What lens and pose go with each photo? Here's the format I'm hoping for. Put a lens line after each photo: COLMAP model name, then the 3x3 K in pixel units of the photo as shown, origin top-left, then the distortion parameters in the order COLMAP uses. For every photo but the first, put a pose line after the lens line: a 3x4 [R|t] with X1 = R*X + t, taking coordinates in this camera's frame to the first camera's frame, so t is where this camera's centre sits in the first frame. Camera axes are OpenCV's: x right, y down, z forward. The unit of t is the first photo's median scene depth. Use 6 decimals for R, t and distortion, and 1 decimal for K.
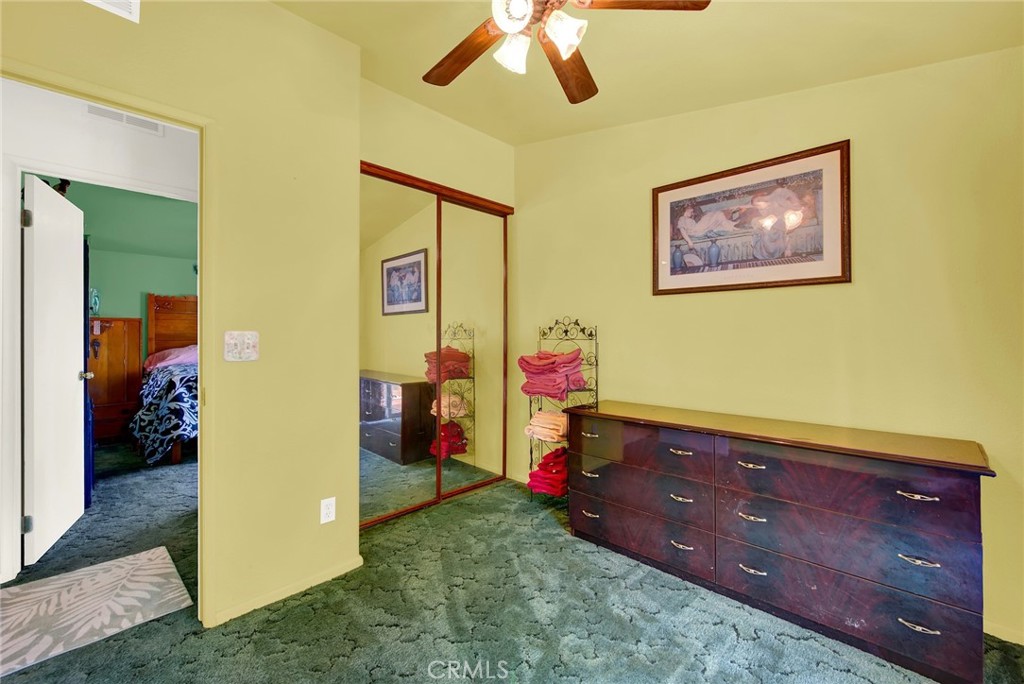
lens RADIAL K [[421.4, 0, 514.6], [0, 421.4, 334.0], [0, 0, 1]] dist [0.002493, -0.001808]
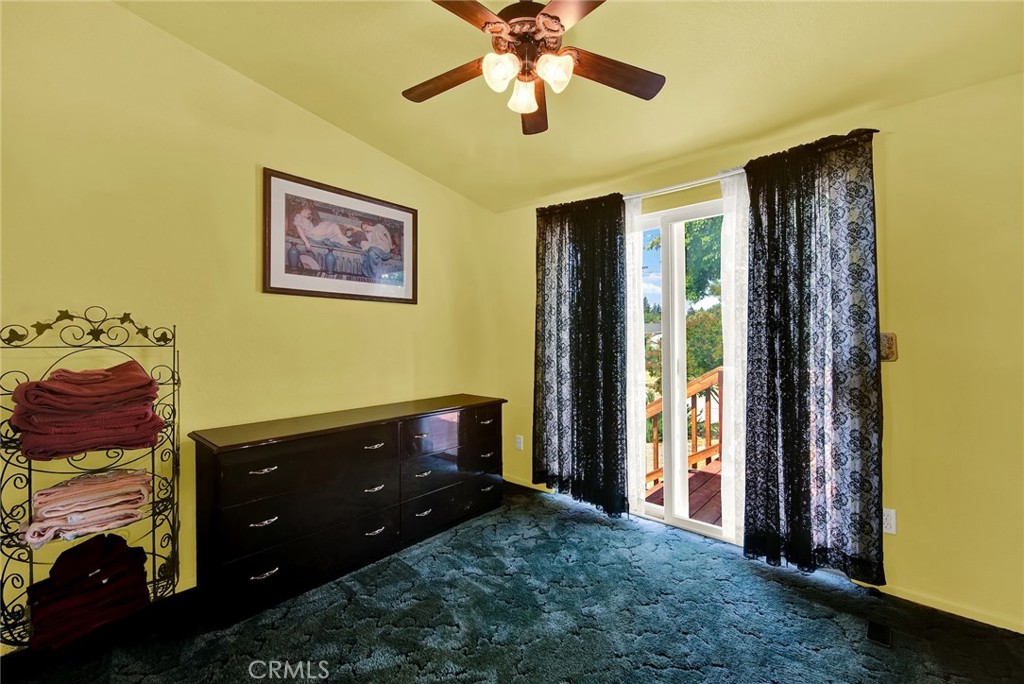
lens RADIAL K [[421.4, 0, 516.6], [0, 421.4, 339.6], [0, 0, 1]] dist [0.002493, -0.001808]
pose [[-0.048868, -0.000803, 0.998805, -0.584562], [0.001081, 0.999999, 0.000856, 0.004268], [-0.998805, 0.001122, -0.048867, 0.564359]]
